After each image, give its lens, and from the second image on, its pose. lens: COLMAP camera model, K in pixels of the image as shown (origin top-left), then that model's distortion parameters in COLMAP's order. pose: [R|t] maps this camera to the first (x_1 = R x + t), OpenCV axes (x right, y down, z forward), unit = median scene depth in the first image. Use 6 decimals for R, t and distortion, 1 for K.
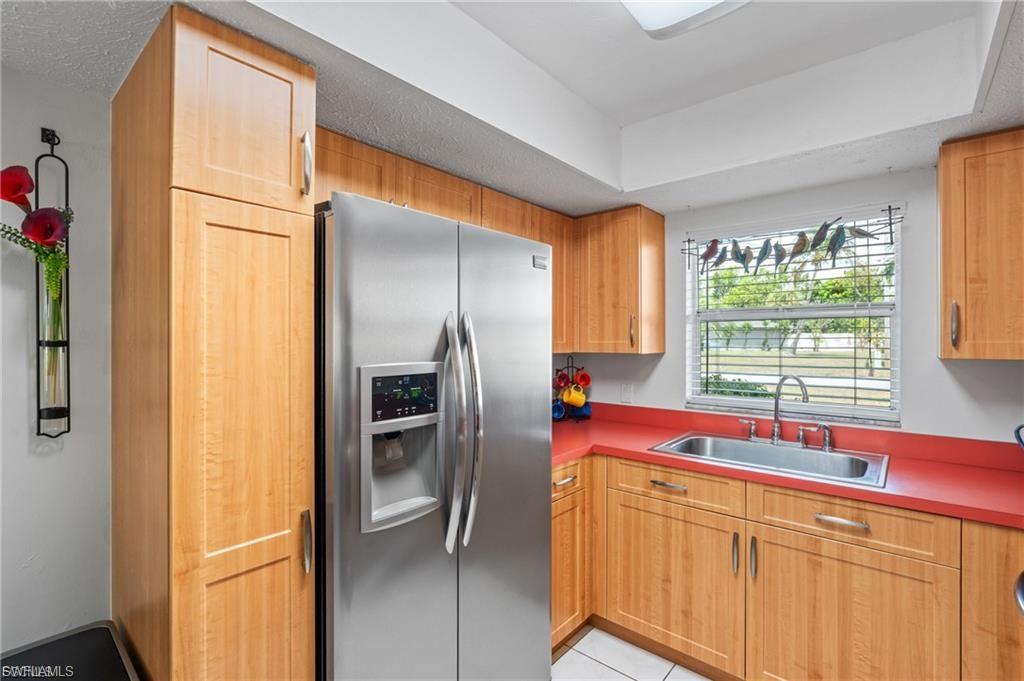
lens RADIAL K [[468.2, 0, 508.5], [0, 468.2, 336.5], [0, 0, 1]] dist [-0.008240, 0.002505]
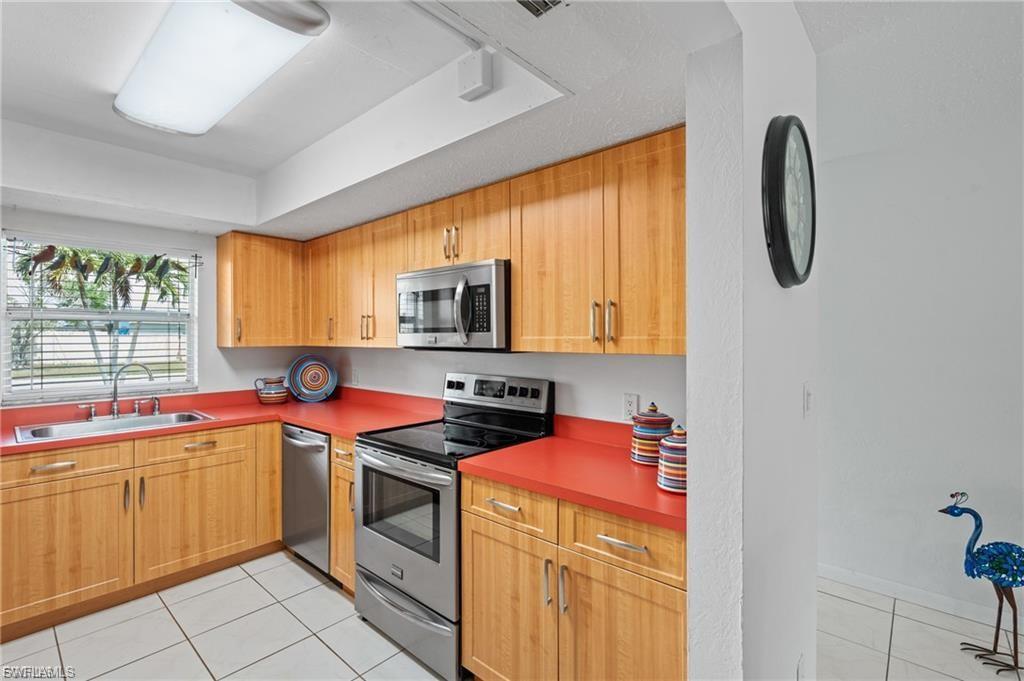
lens RADIAL K [[468.2, 0, 508.7], [0, 468.2, 335.9], [0, 0, 1]] dist [-0.008240, 0.002505]
pose [[0.017784, 0.007409, 0.999814, -0.771307], [-0.003156, 0.999968, -0.007354, 0.011141], [-0.999837, -0.003024, 0.017807, -0.111062]]
